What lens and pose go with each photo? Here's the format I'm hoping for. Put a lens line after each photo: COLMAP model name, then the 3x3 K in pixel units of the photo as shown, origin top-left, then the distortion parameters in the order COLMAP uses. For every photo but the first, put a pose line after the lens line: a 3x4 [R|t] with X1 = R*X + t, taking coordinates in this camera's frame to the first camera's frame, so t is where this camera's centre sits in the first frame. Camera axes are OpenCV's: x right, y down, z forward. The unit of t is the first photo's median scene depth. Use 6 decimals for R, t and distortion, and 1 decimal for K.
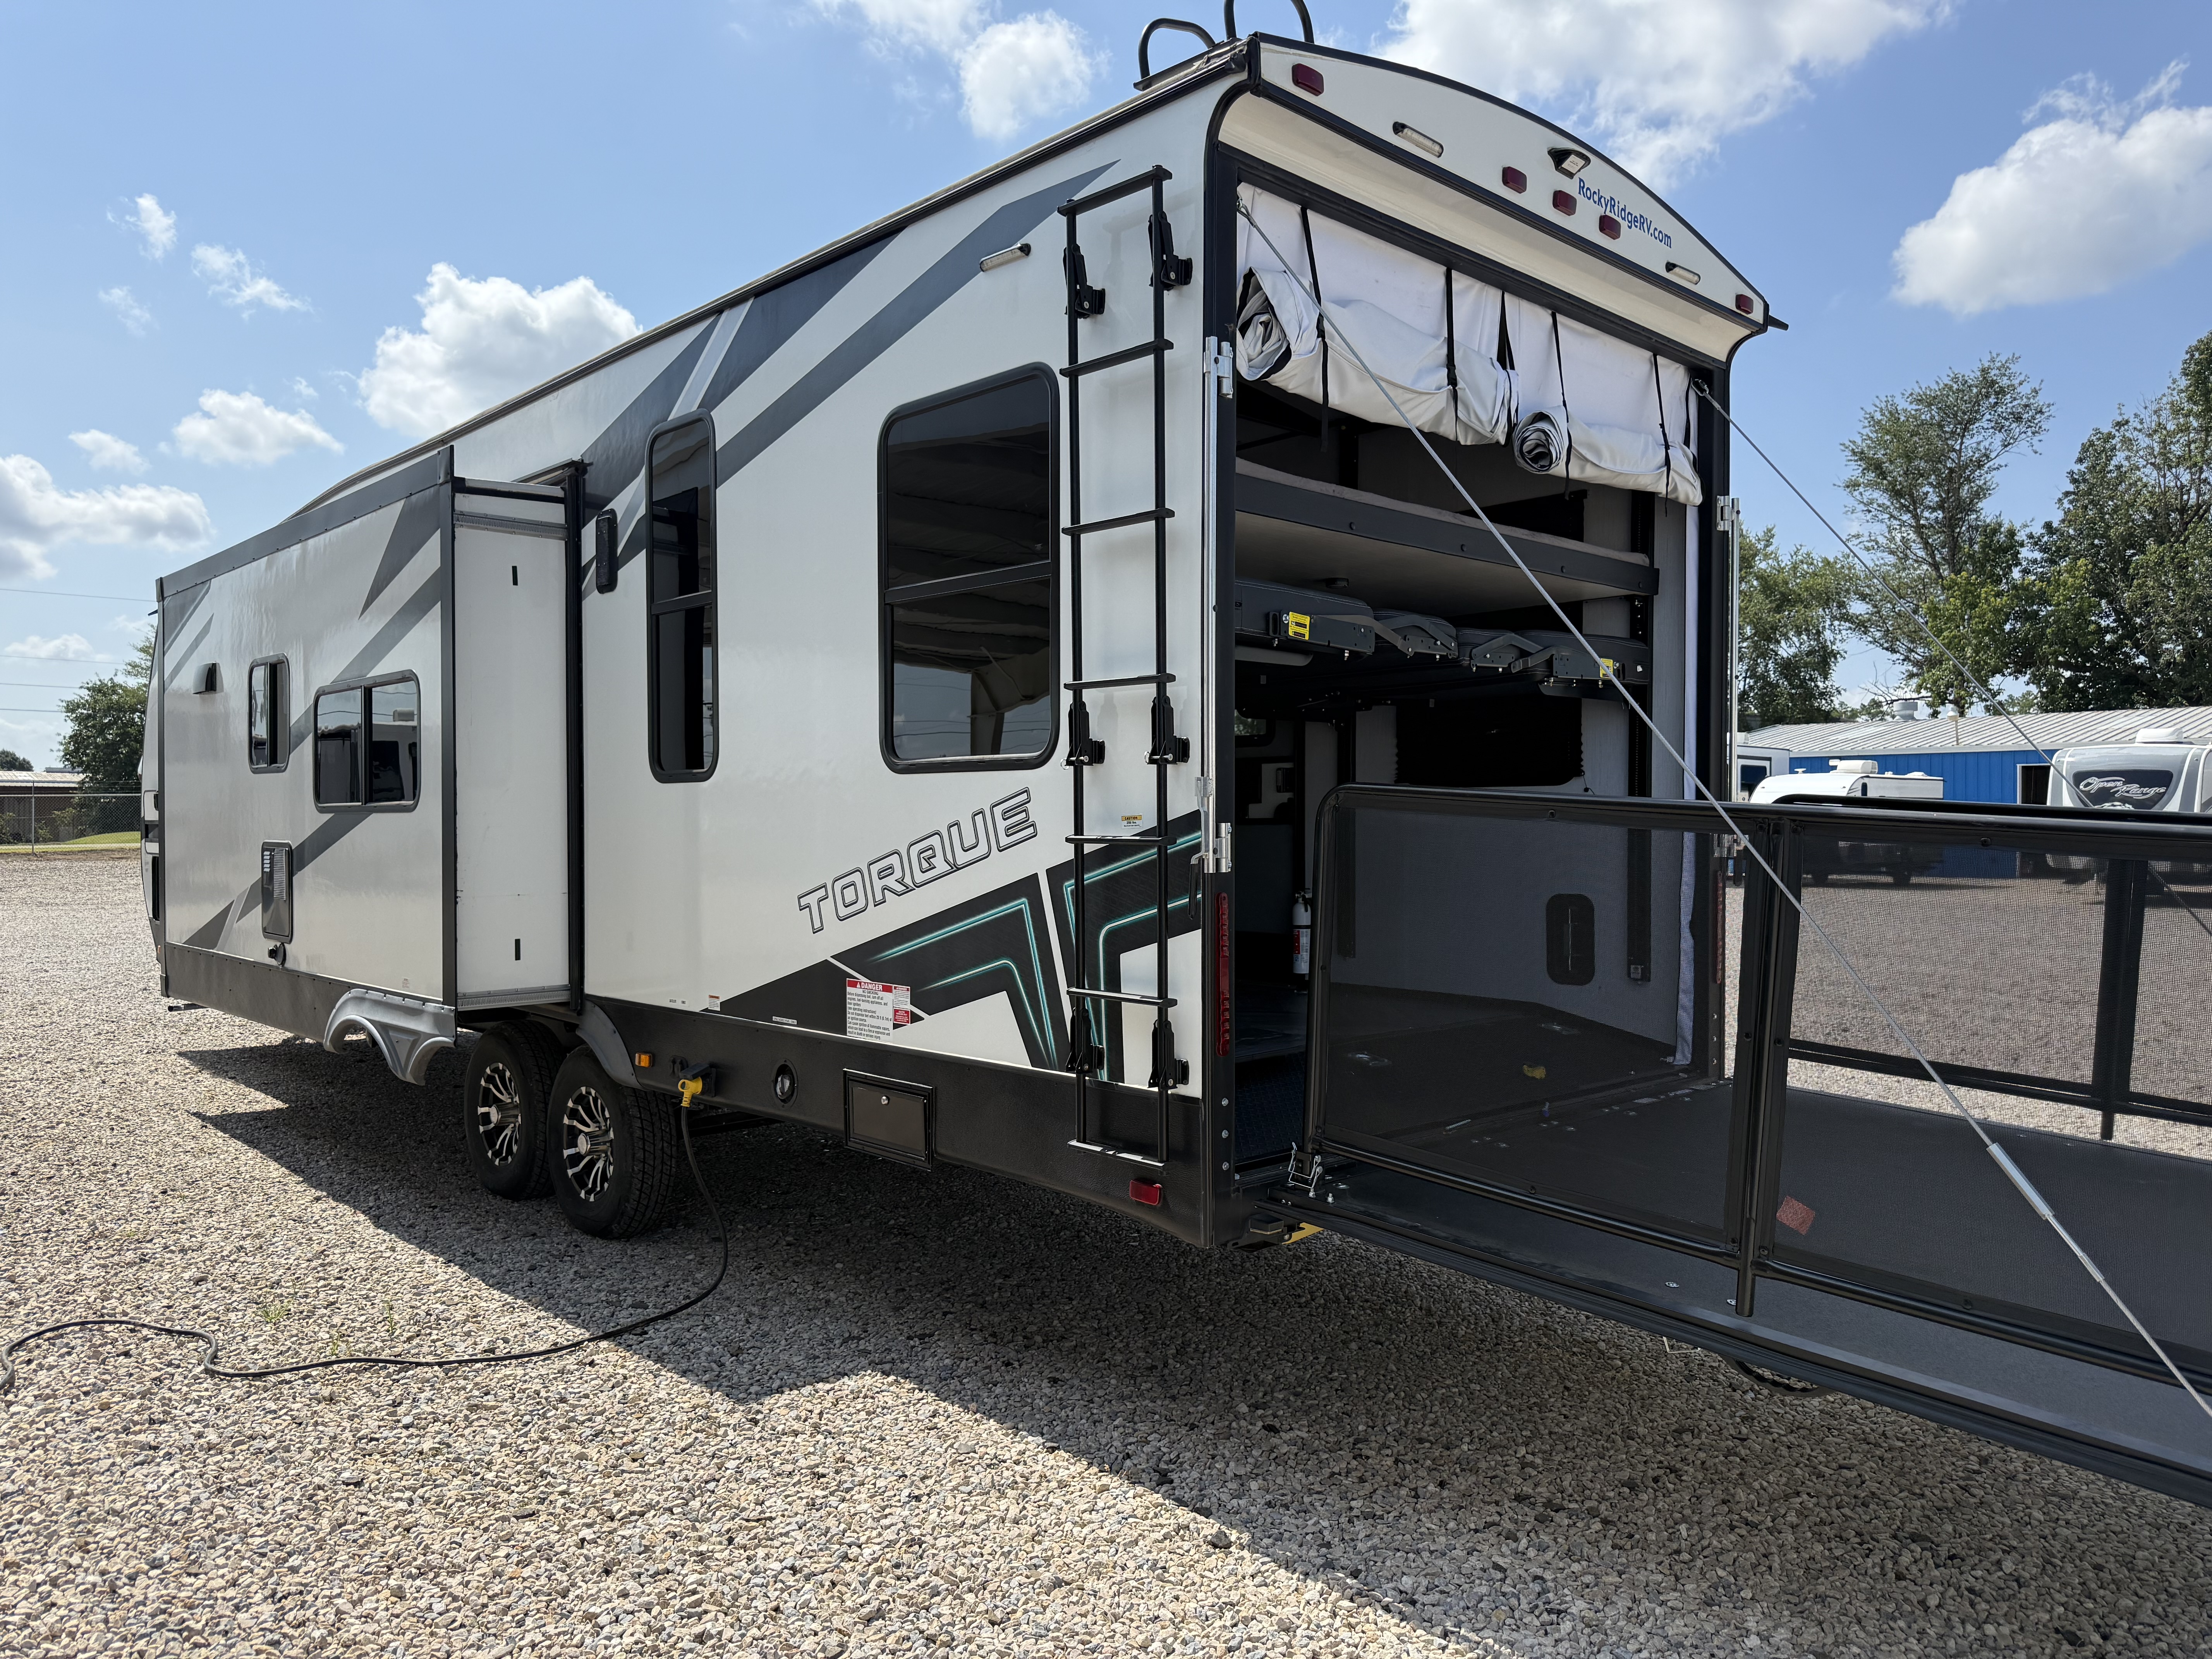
lens RADIAL K [[1553.2, 0, 1107.9], [0, 1553.2, 855.4], [0, 0, 1]] dist [0.050669, -0.060018]
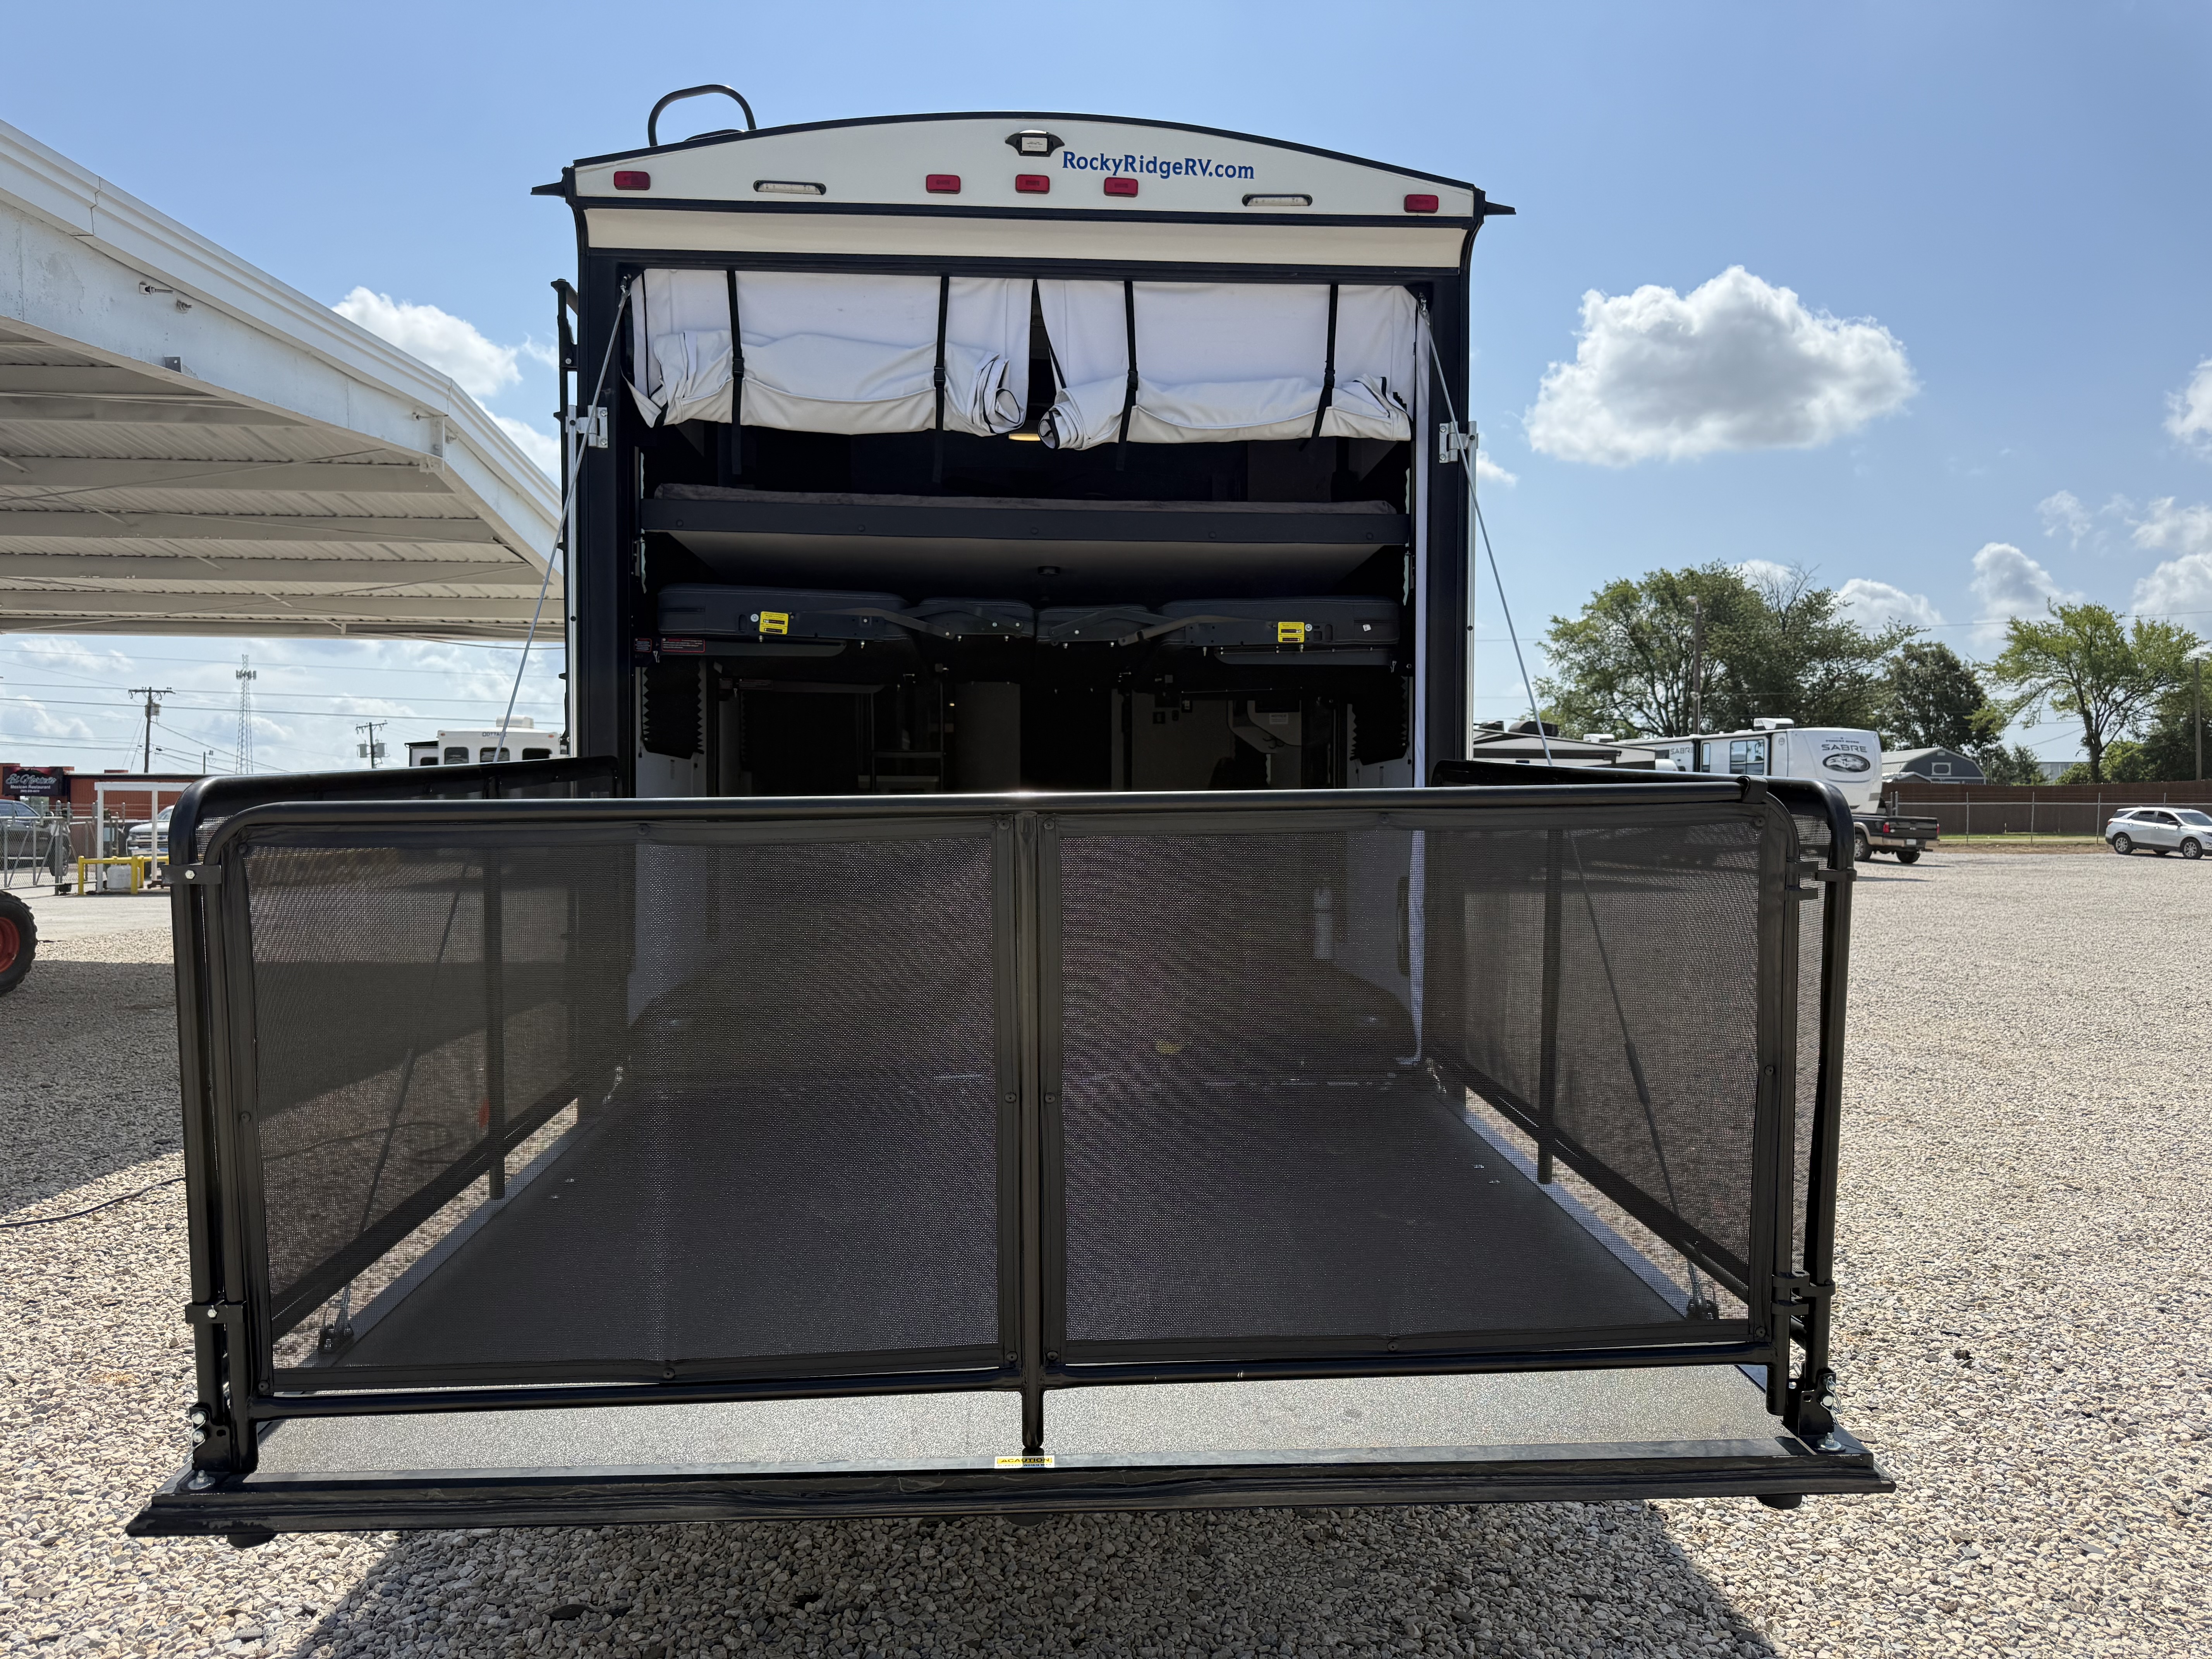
lens RADIAL K [[1553.2, 0, 1107.9], [0, 1553.2, 855.4], [0, 0, 1]] dist [0.050669, -0.060018]
pose [[0.756939, 0.018281, -0.653230, 0.967307], [-0.020188, 0.999786, 0.004587, 0.013927], [0.653174, 0.009716, 0.757146, 0.256626]]
